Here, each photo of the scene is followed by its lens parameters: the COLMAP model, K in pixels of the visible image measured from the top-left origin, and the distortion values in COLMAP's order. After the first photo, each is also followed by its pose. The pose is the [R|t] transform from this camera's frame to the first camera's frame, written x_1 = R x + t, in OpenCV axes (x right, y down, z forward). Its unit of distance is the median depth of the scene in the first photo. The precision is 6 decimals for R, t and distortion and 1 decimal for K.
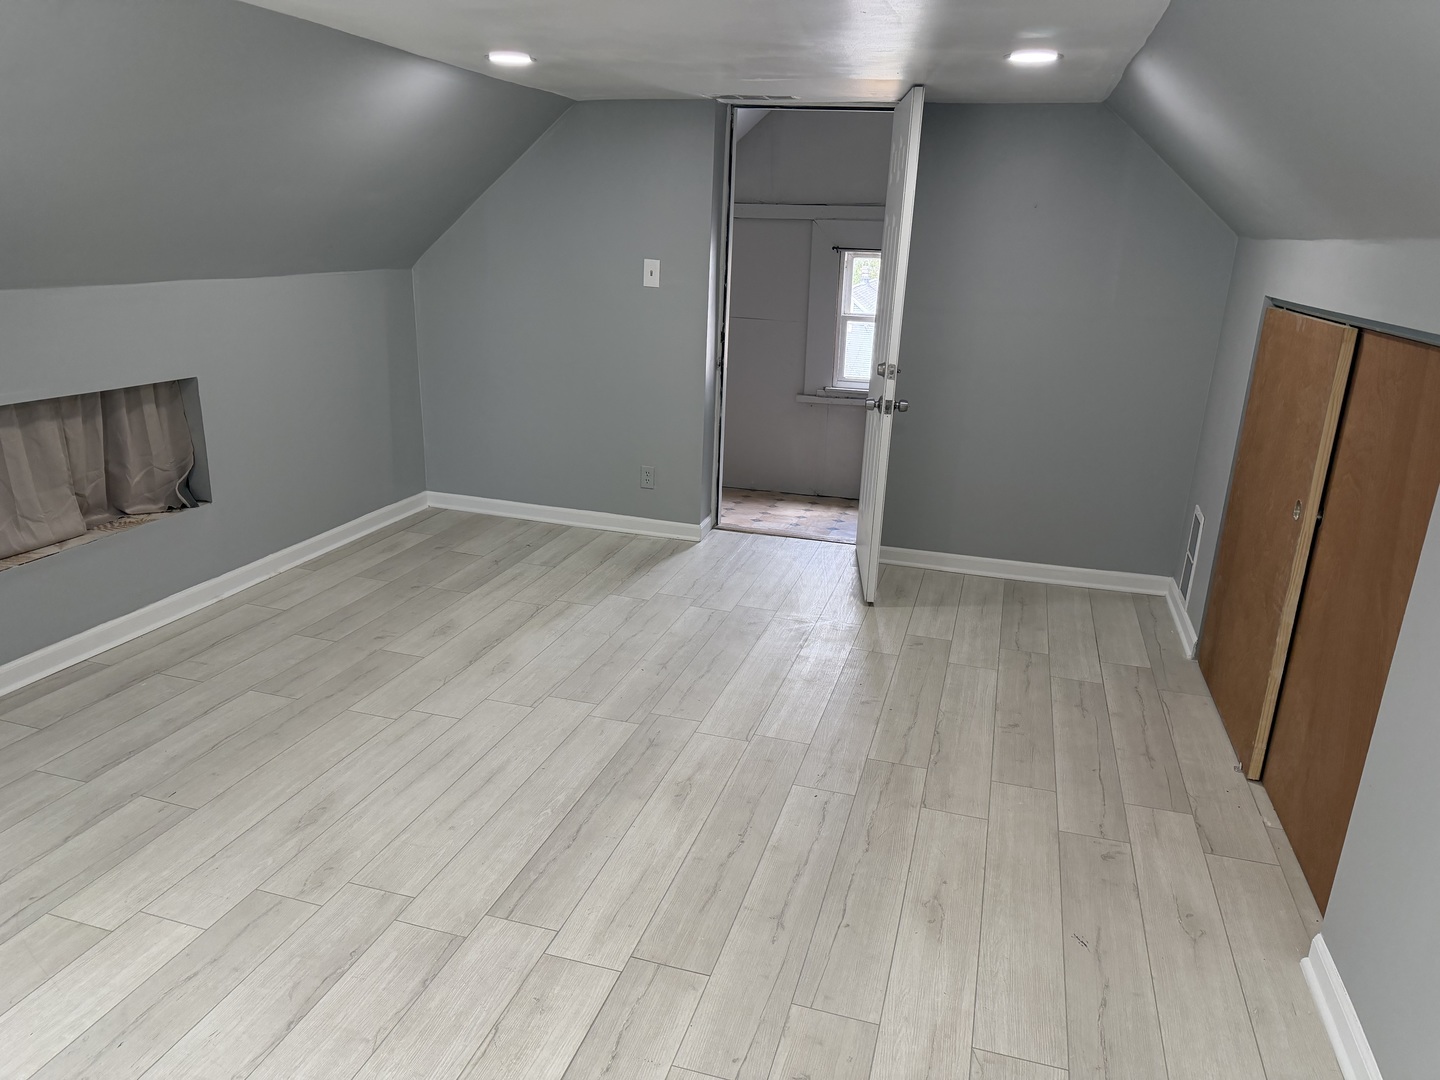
lens RADIAL K [[1016.8, 0, 714.7], [0, 1016.8, 534.5], [0, 0, 1]] dist [0.026404, -0.037442]
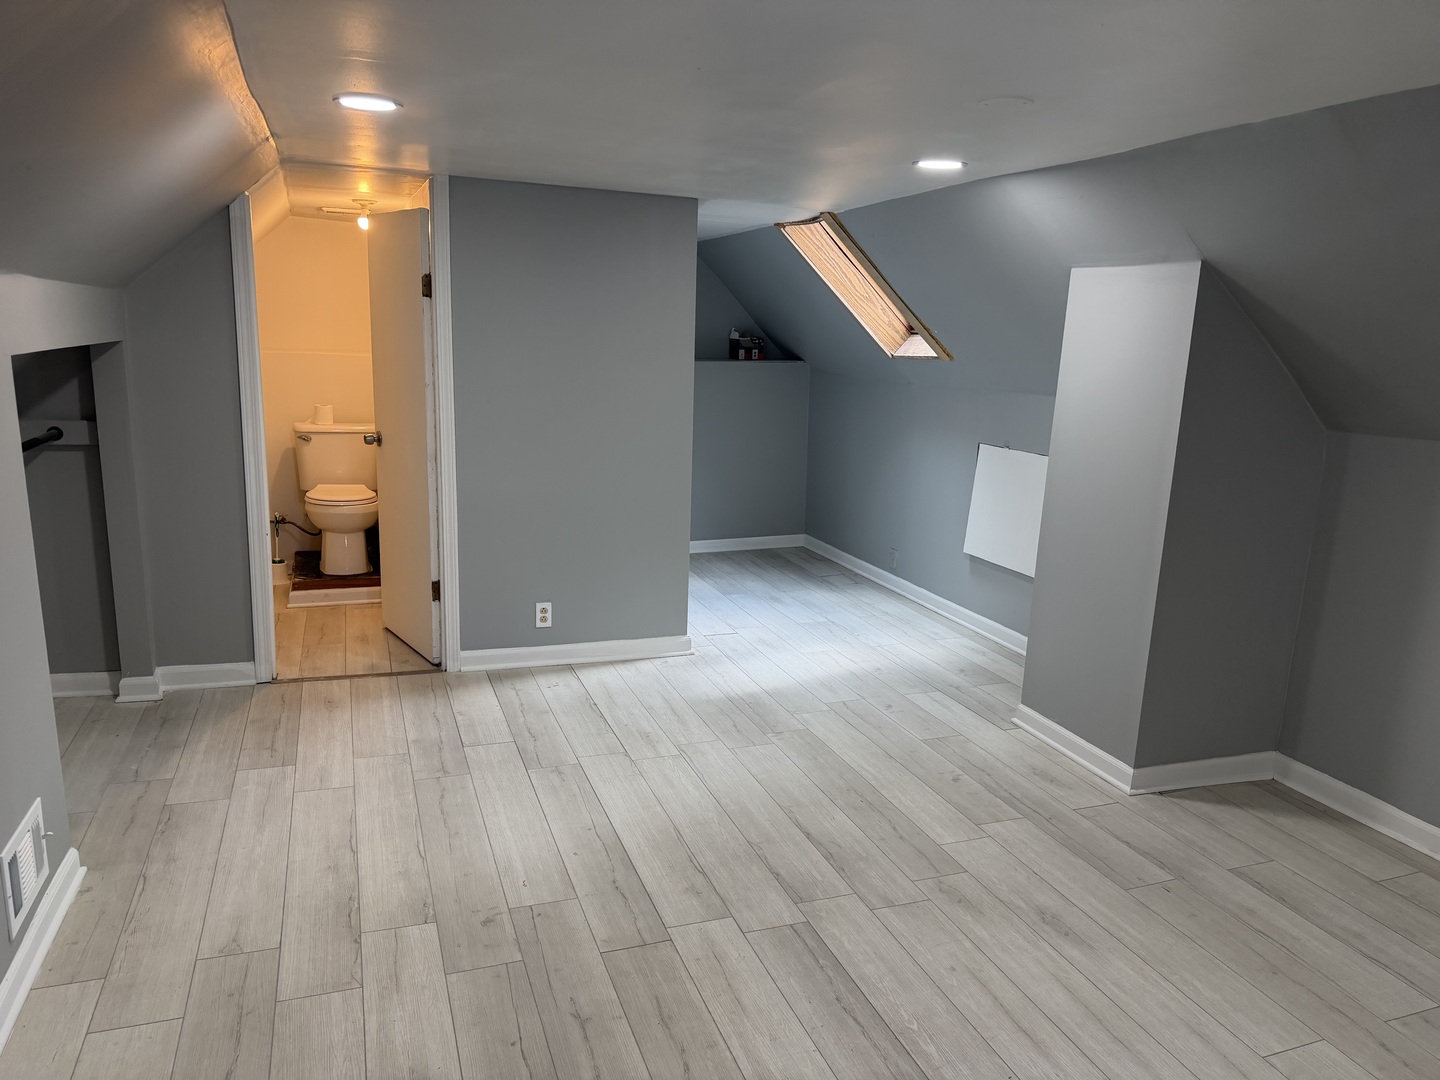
lens RADIAL K [[1016.8, 0, 726.3], [0, 1016.8, 531.2], [0, 0, 1]] dist [0.026404, -0.037442]
pose [[-0.795683, 0.053607, -0.603336, 0.453801], [-0.237744, 0.888502, 0.392482, -0.389081], [0.557105, 0.455730, -0.694221, 1.371083]]
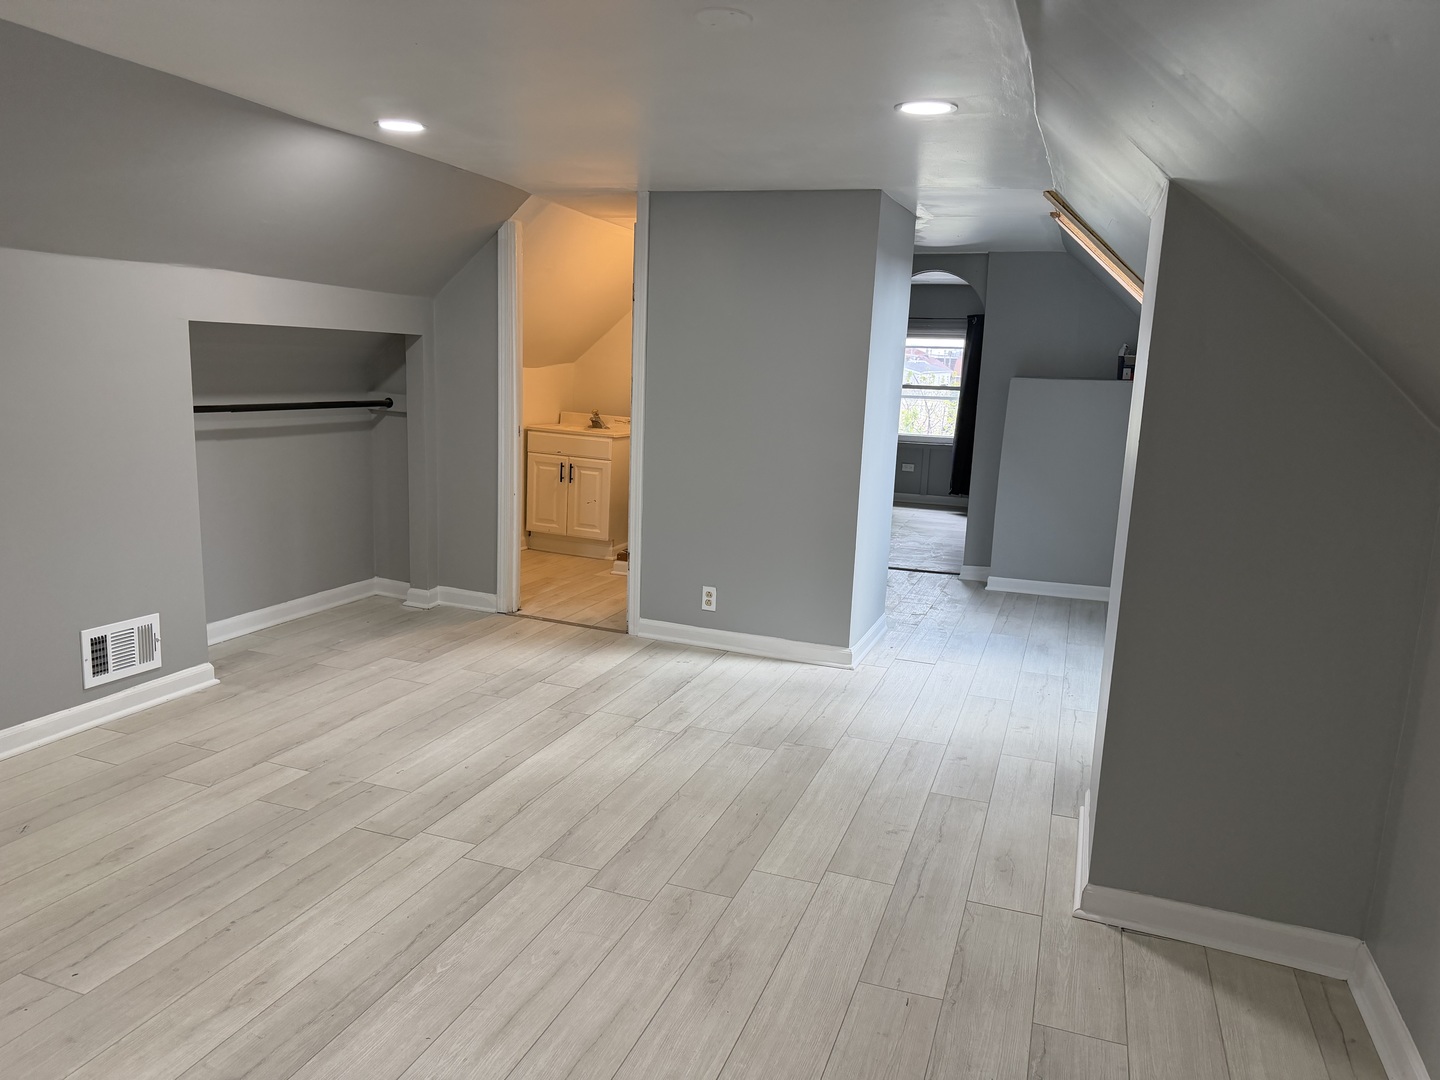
lens RADIAL K [[1016.8, 0, 732.5], [0, 1016.8, 536.7], [0, 0, 1]] dist [0.026404, -0.037442]
pose [[-0.995547, -0.090513, 0.026321, -0.403761], [-0.068825, 0.888773, 0.453151, -0.436491], [-0.064409, 0.449322, -0.891045, 1.630003]]
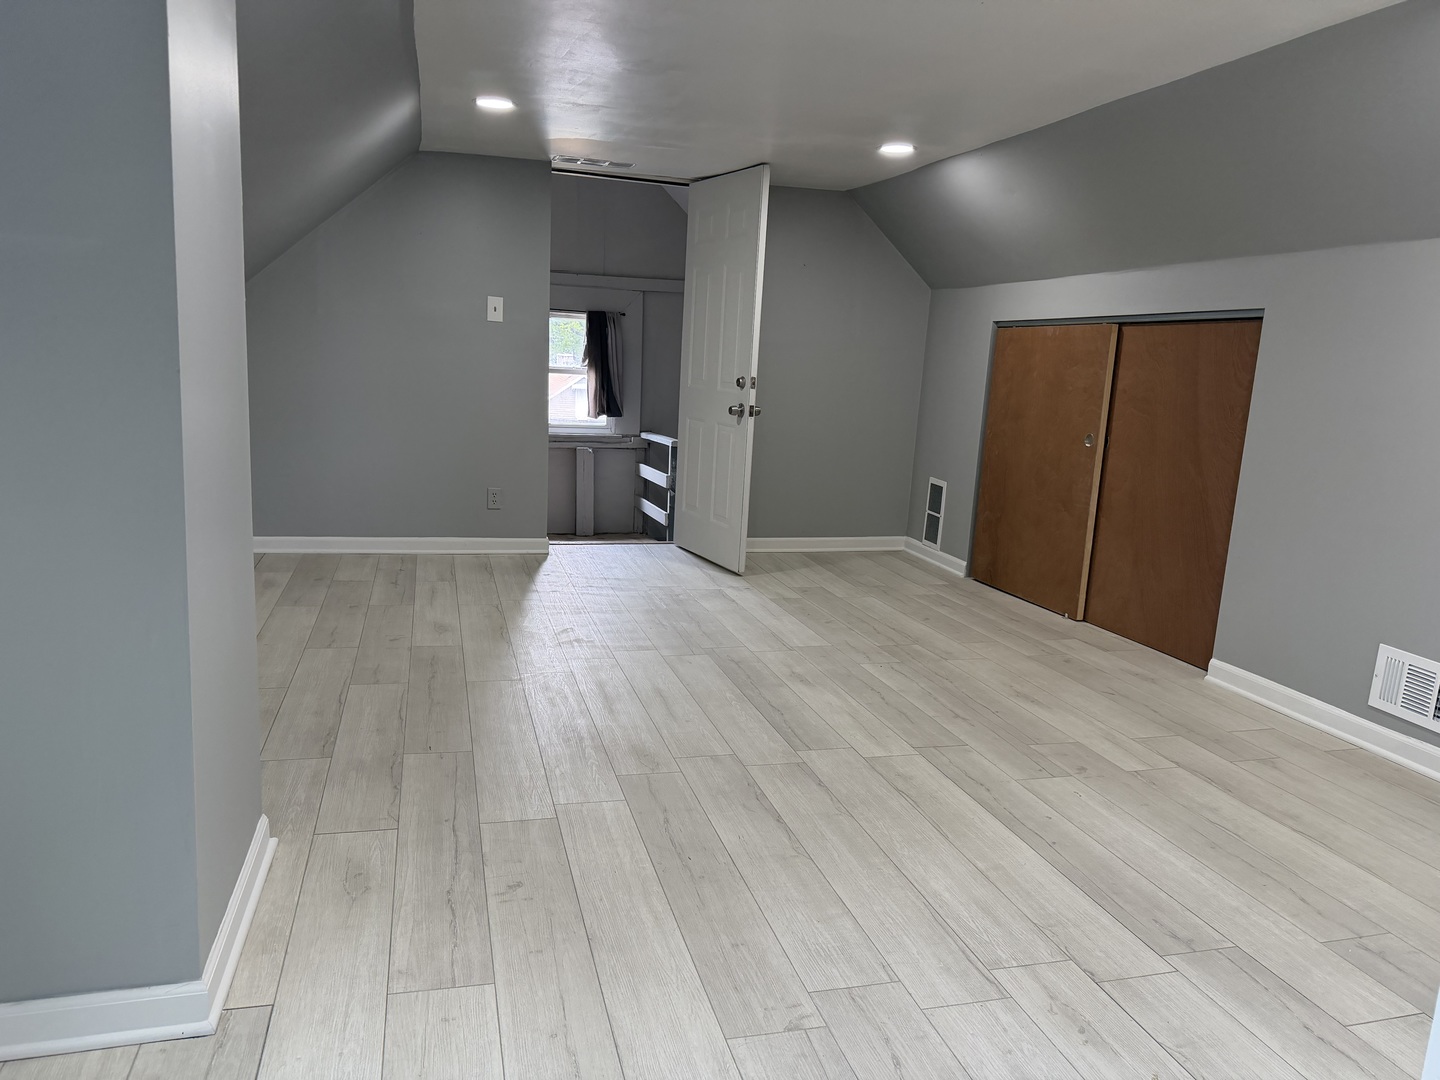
lens RADIAL K [[1016.8, 0, 688.1], [0, 1016.8, 540.4], [0, 0, 1]] dist [0.026404, -0.037442]
pose [[0.860949, -0.089972, 0.500671, -0.847406], [0.135660, 0.989199, -0.055518, 0.145932], [-0.490268, 0.115720, 0.863855, -0.055811]]
